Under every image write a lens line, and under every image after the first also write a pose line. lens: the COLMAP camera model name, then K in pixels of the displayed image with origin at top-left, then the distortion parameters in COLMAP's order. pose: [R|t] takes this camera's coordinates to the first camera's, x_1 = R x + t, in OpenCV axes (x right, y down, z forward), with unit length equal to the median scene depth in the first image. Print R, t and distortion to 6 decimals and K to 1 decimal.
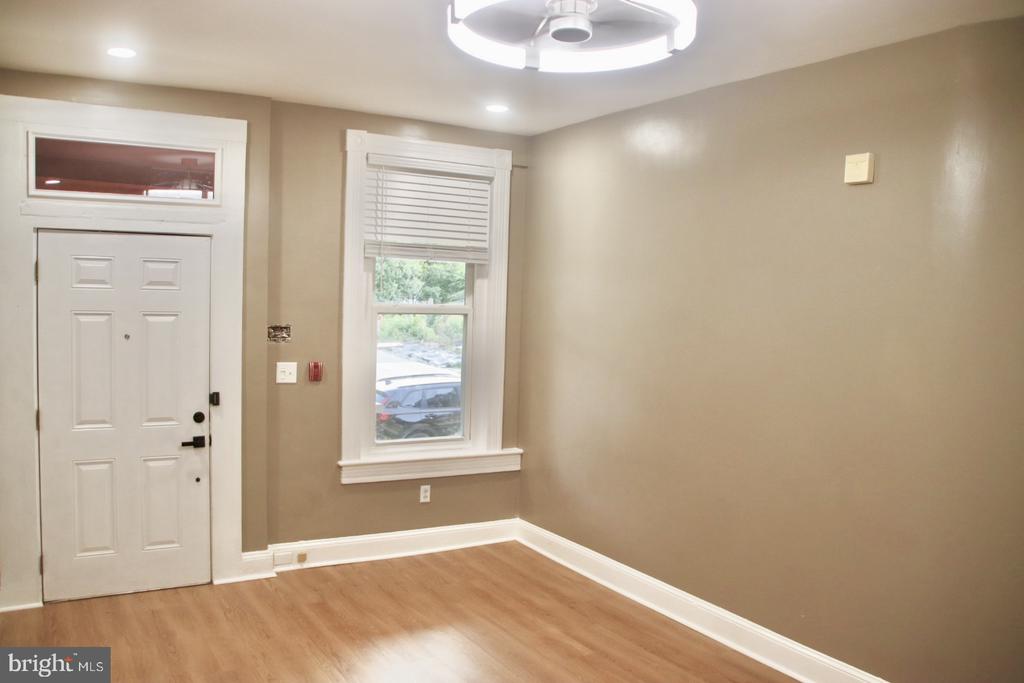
lens RADIAL K [[857.4, 0, 507.5], [0, 857.4, 343.4], [0, 0, 1]] dist [-0.159596, 0.123709]
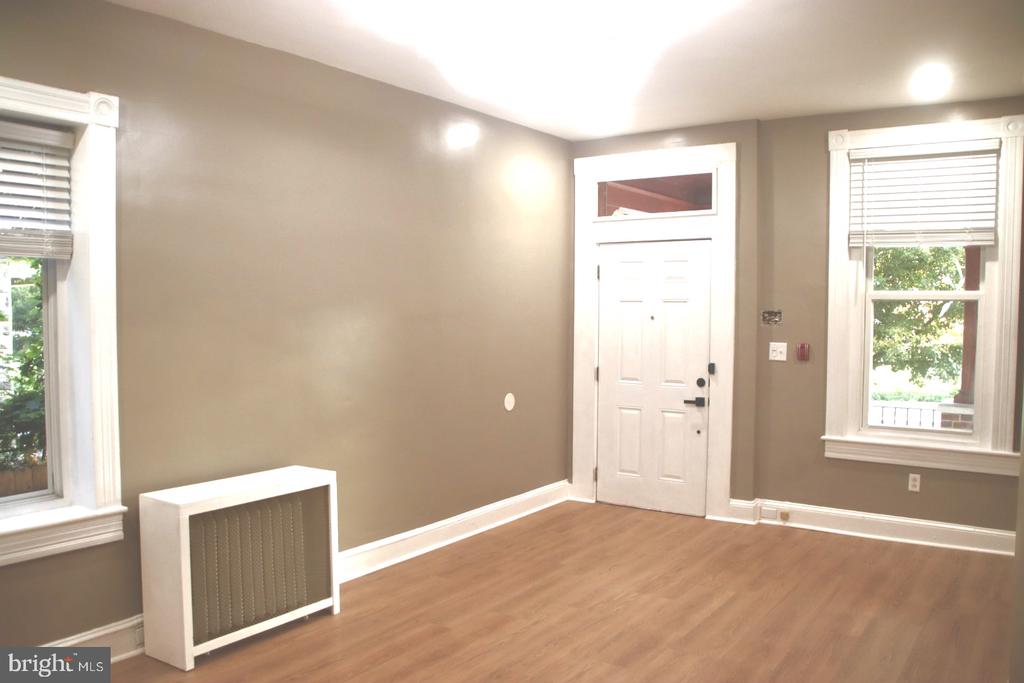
lens RADIAL K [[857.4, 0, 516.0], [0, 857.4, 336.6], [0, 0, 1]] dist [-0.159596, 0.123709]
pose [[0.426626, 0.005530, -0.904411, 0.646979], [-0.044249, 0.998911, -0.014765, 0.048301], [0.903345, 0.046318, 0.426406, 0.191333]]
